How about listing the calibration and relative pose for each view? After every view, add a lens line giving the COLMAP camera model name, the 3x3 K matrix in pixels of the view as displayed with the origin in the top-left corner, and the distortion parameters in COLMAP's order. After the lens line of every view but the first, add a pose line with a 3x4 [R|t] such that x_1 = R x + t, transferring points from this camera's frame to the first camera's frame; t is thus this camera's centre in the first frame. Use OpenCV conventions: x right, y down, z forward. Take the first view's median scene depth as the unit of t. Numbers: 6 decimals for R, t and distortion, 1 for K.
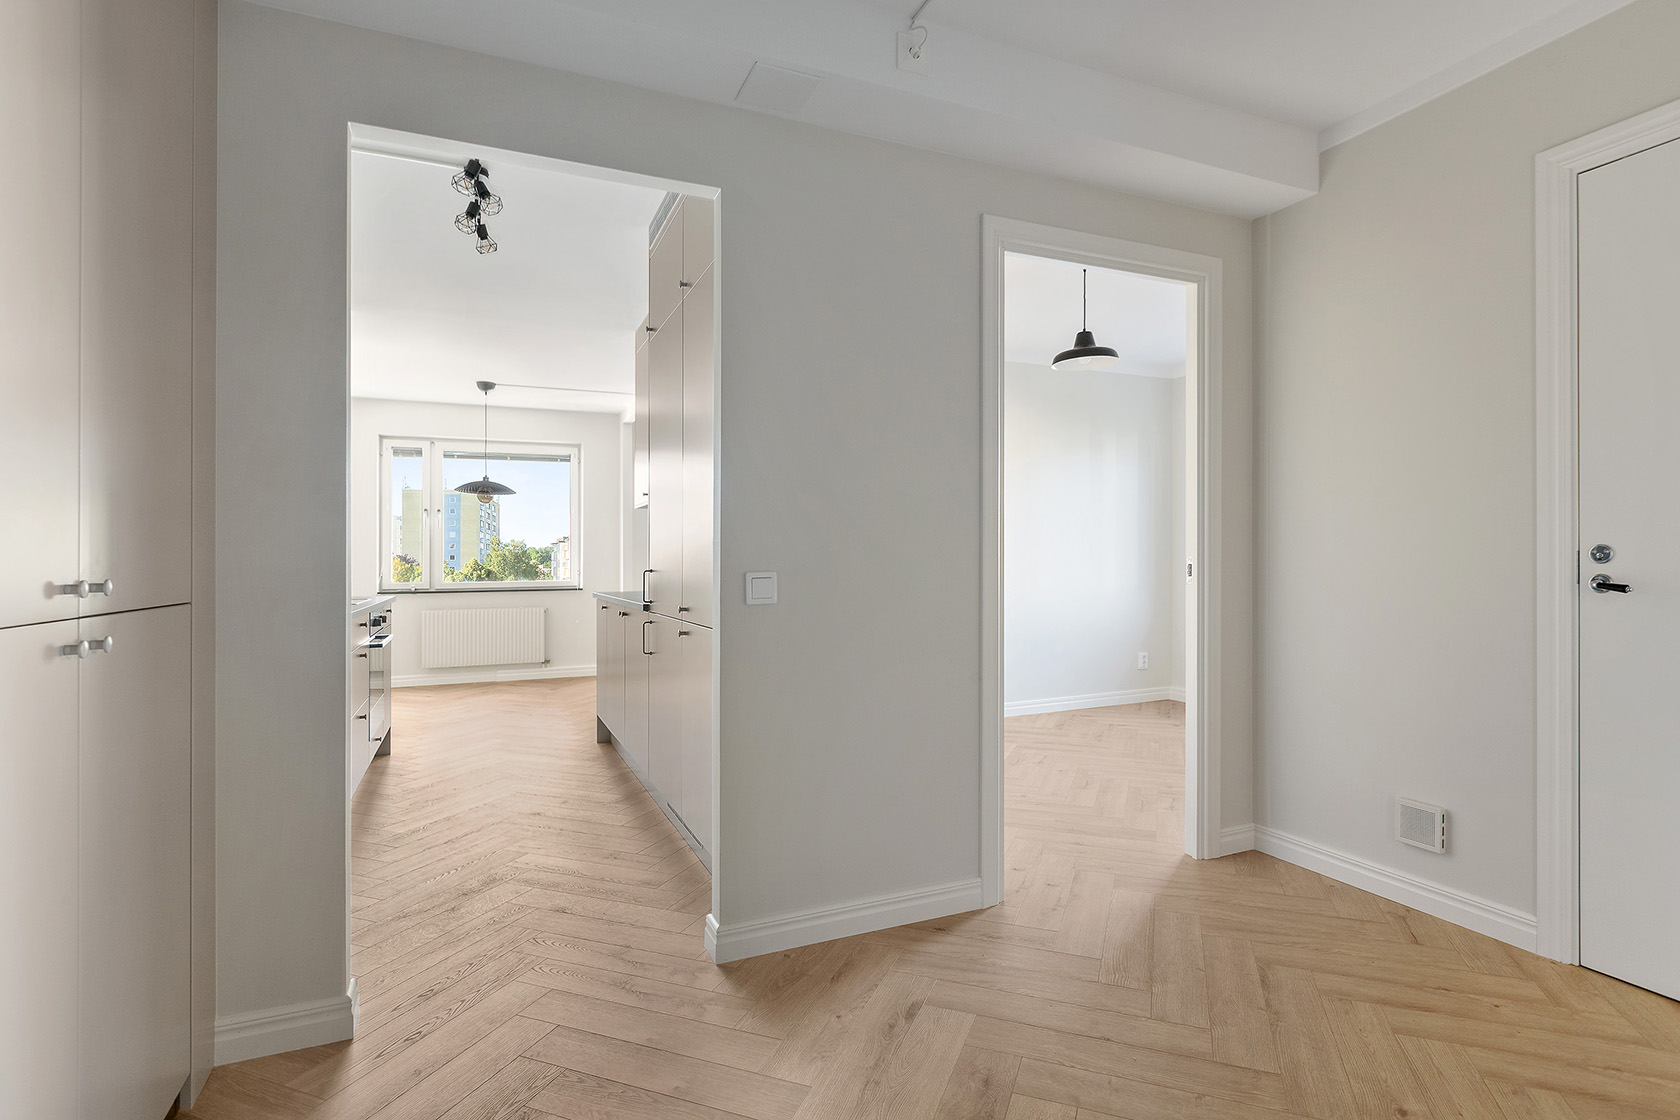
lens RADIAL K [[836.4, 0, 843.4], [0, 836.4, 570.4], [0, 0, 1]] dist [-0.001974, -0.000374]
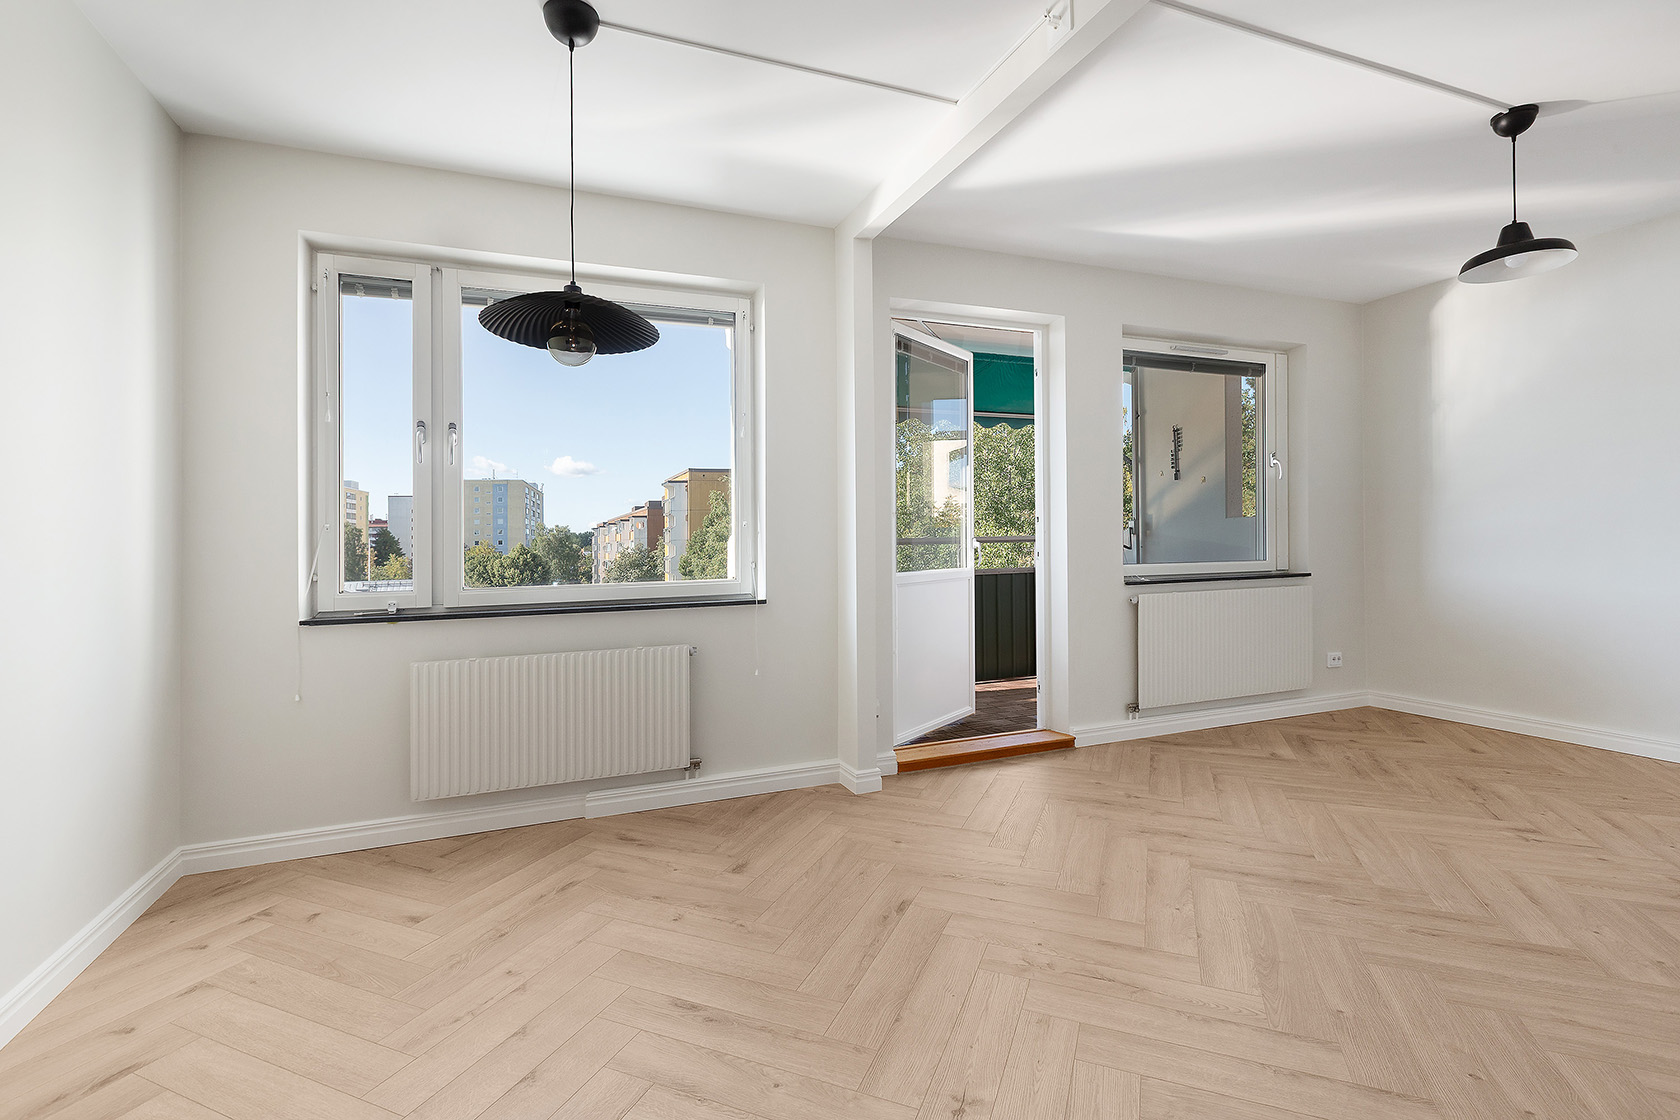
lens RADIAL K [[784.2, 0, 837.4], [0, 784.2, 543.6], [0, 0, 1]] dist [-0.001135, 0.000946]
pose [[0.999441, -0.010930, -0.031600, -0.260505], [0.010634, 0.999898, -0.009523, -0.004690], [0.031701, 0.009182, 0.999455, 0.574636]]
